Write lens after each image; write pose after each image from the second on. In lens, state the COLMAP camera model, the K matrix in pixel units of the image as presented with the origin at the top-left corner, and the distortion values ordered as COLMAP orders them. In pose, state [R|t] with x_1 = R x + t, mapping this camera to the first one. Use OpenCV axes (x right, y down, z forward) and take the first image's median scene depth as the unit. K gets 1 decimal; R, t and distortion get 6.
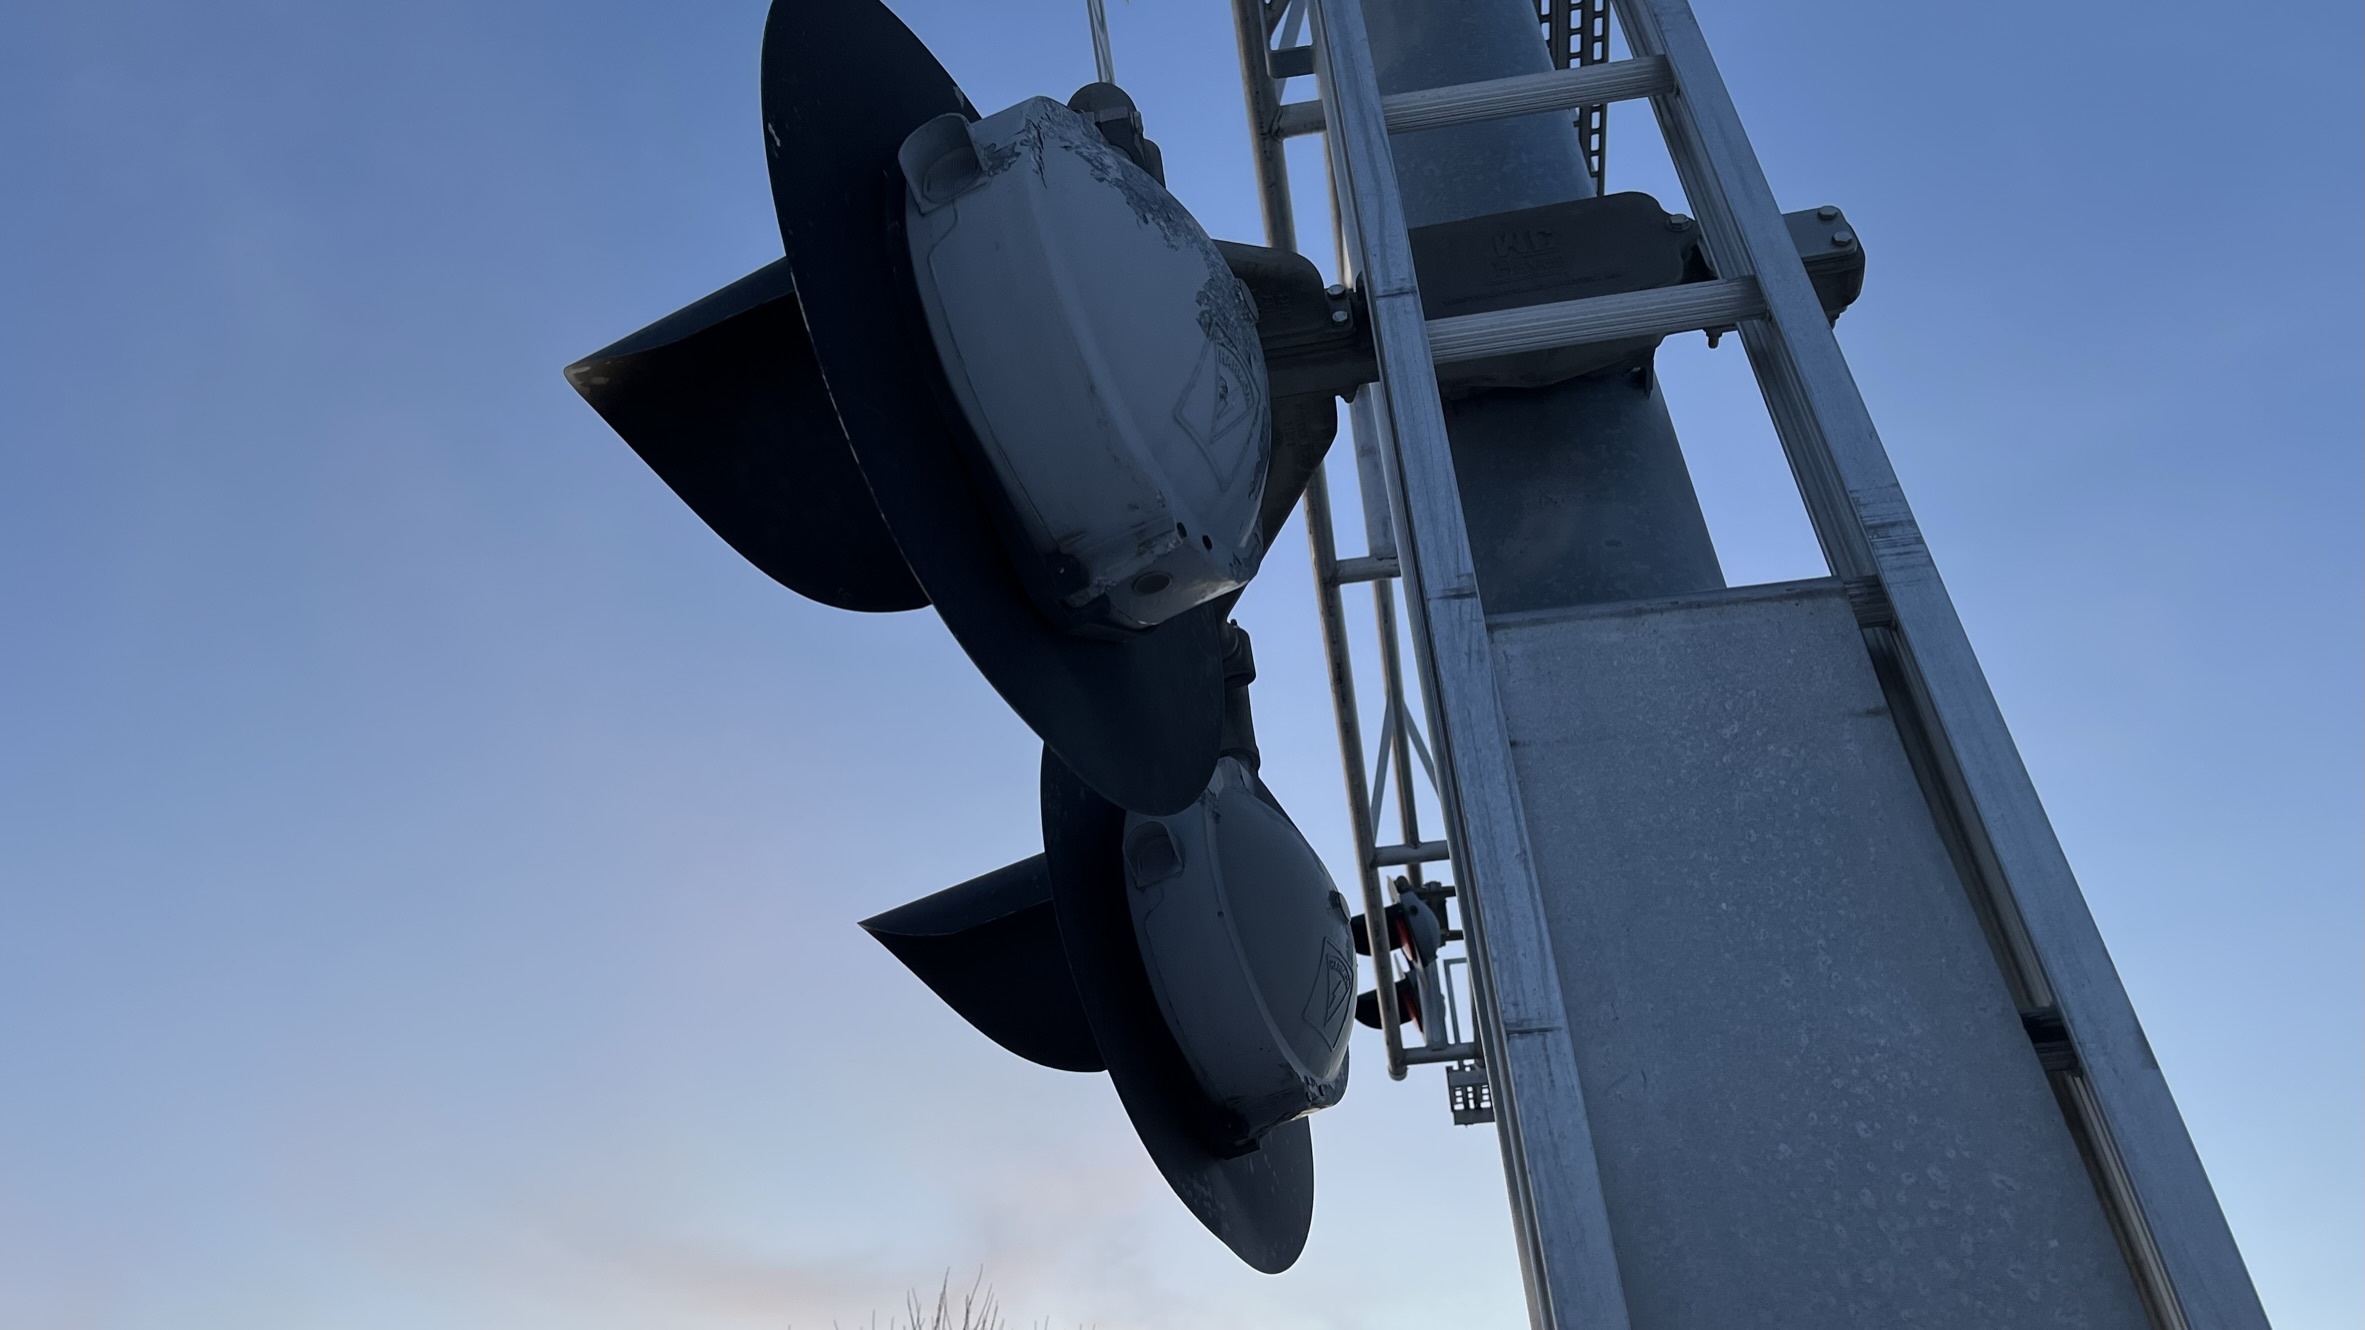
lens RADIAL K [[1783.5, 0, 1201.2], [0, 1783.5, 659.5], [0, 0, 1]] dist [0.056940, -0.060502]
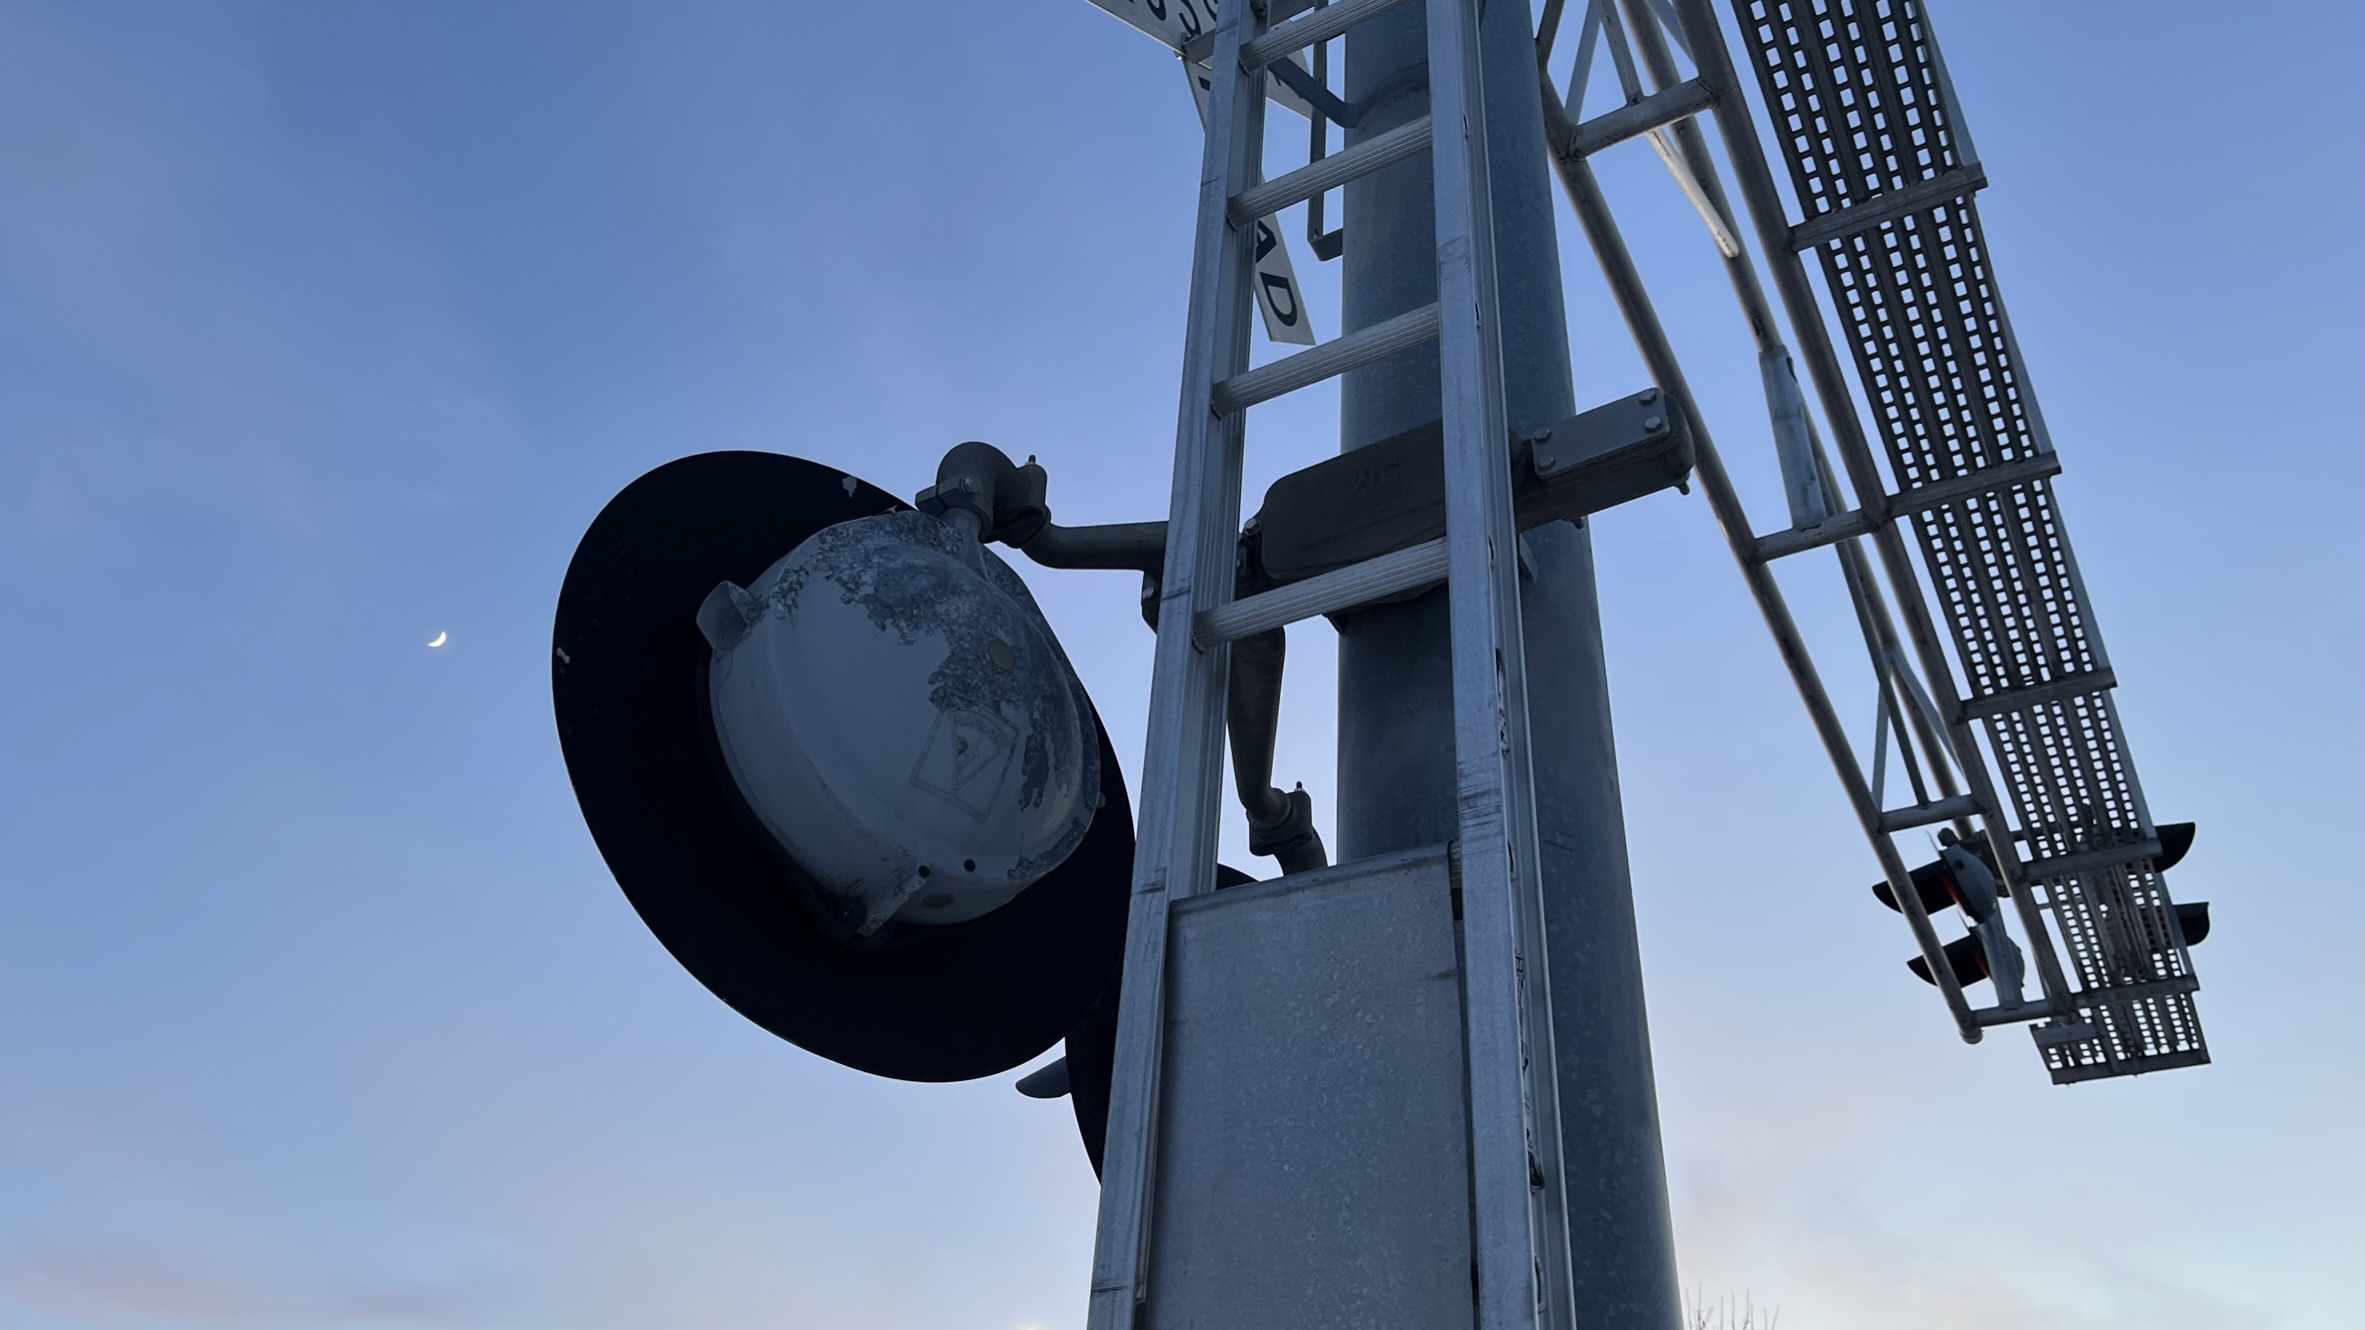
lens RADIAL K [[1783.5, 0, 1201.7], [0, 1783.5, 652.5], [0, 0, 1]] dist [0.056940, -0.060502]
pose [[0.932354, -0.146099, -0.330714, 0.606095], [0.152164, 0.988326, -0.007627, -0.182980], [0.327967, -0.043212, 0.943700, -0.138287]]
